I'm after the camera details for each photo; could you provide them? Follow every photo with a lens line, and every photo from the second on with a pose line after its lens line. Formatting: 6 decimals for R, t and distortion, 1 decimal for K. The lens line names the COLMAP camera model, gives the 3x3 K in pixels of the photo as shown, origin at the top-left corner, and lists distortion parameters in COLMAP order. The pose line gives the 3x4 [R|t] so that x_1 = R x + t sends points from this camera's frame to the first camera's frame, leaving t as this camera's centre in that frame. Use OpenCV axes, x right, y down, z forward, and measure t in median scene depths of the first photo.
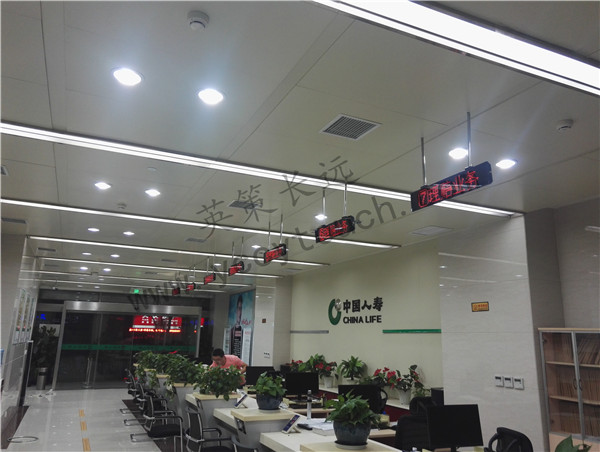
lens RADIAL K [[485.8, 0, 301.3], [0, 485.8, 226.3], [0, 0, 1]] dist [-0.001190, -0.006017]
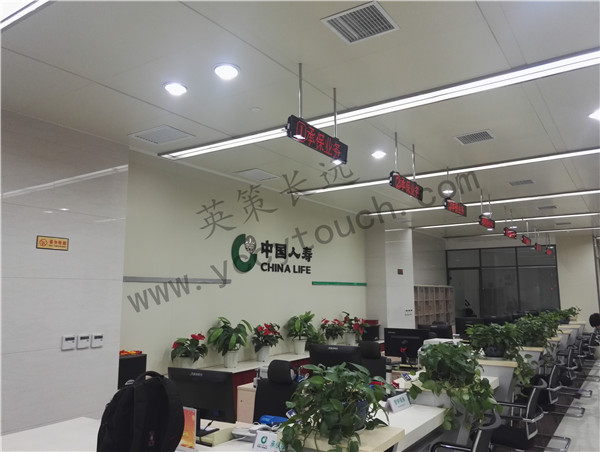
lens RADIAL K [[485.8, 0, 302.7], [0, 485.8, 224.9], [0, 0, 1]] dist [-0.001190, -0.006017]
pose [[-0.519220, 0.105781, 0.848069, -0.608815], [-0.191277, 0.952755, -0.235945, 0.313666], [-0.832961, -0.284724, -0.474456, 1.400666]]
